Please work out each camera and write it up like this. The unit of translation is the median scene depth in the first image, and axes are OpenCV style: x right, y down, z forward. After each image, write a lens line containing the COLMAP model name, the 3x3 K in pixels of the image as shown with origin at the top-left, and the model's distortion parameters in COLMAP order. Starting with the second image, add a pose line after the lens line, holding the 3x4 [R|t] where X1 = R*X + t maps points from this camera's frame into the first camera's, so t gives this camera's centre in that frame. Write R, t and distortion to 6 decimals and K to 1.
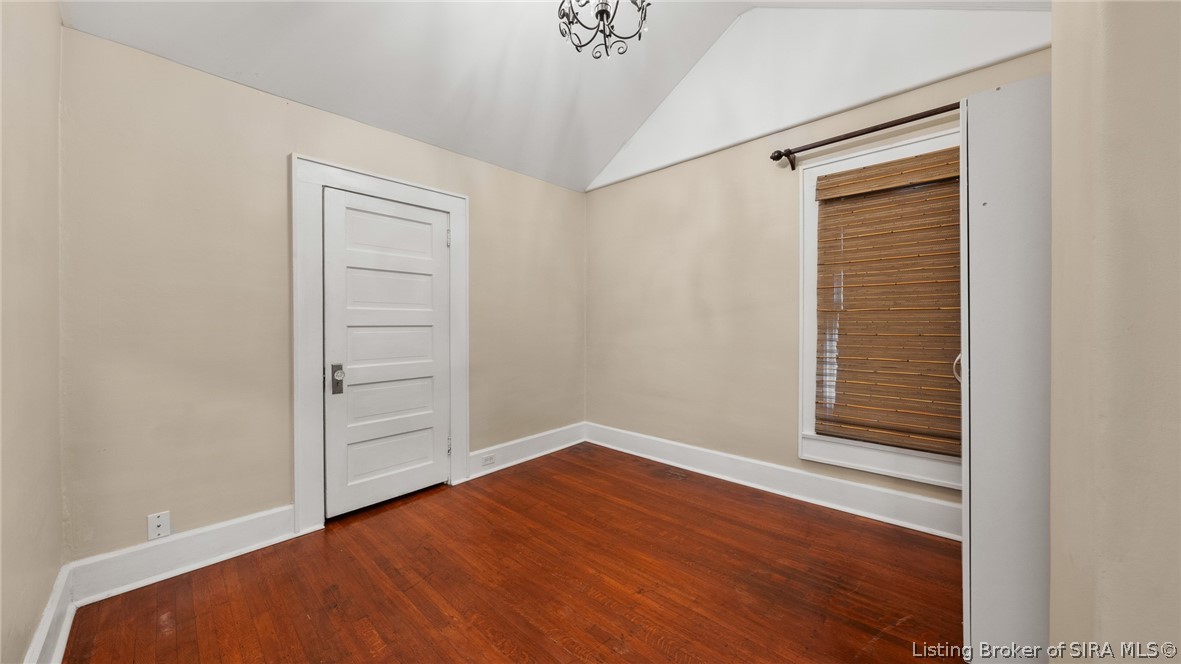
lens RADIAL K [[402.1, 0, 595.1], [0, 402.1, 328.3], [0, 0, 1]] dist [-0.000142, 0.000000]
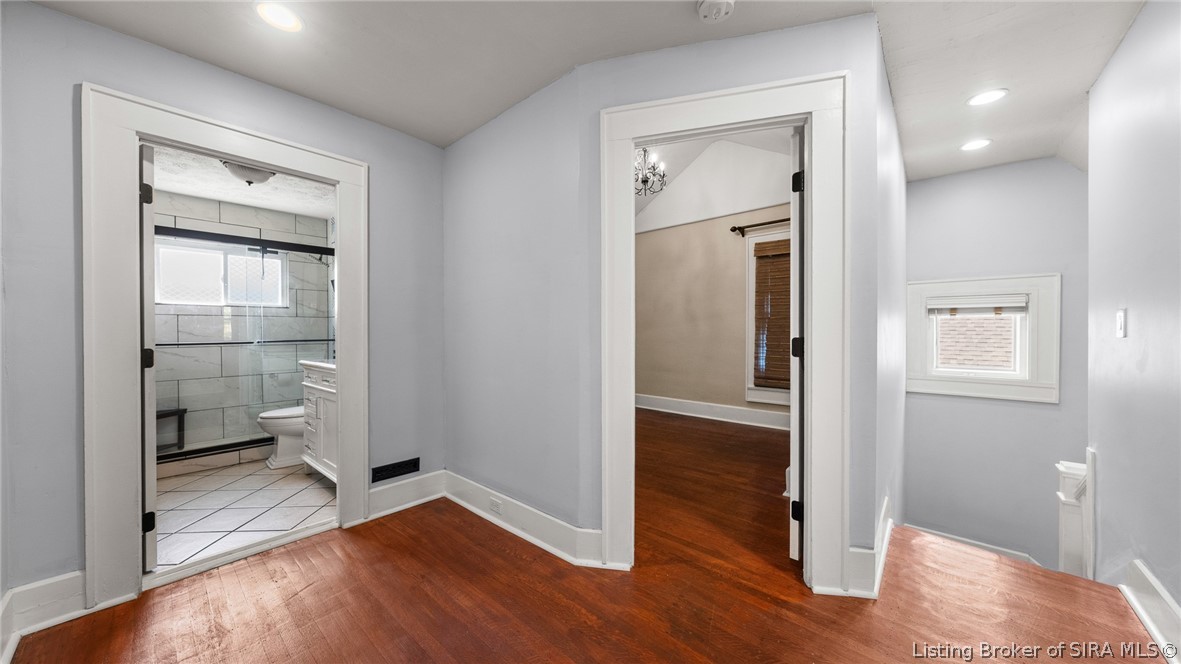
lens RADIAL K [[400.2, 0, 588.1], [0, 400.2, 334.1], [0, 0, 1]] dist [0.000429, 0.000015]
pose [[0.999997, -0.001867, 0.001537, -0.190530], [0.001866, 0.999998, 0.001017, 0.025631], [-0.001539, -0.001014, 0.999998, -0.760405]]
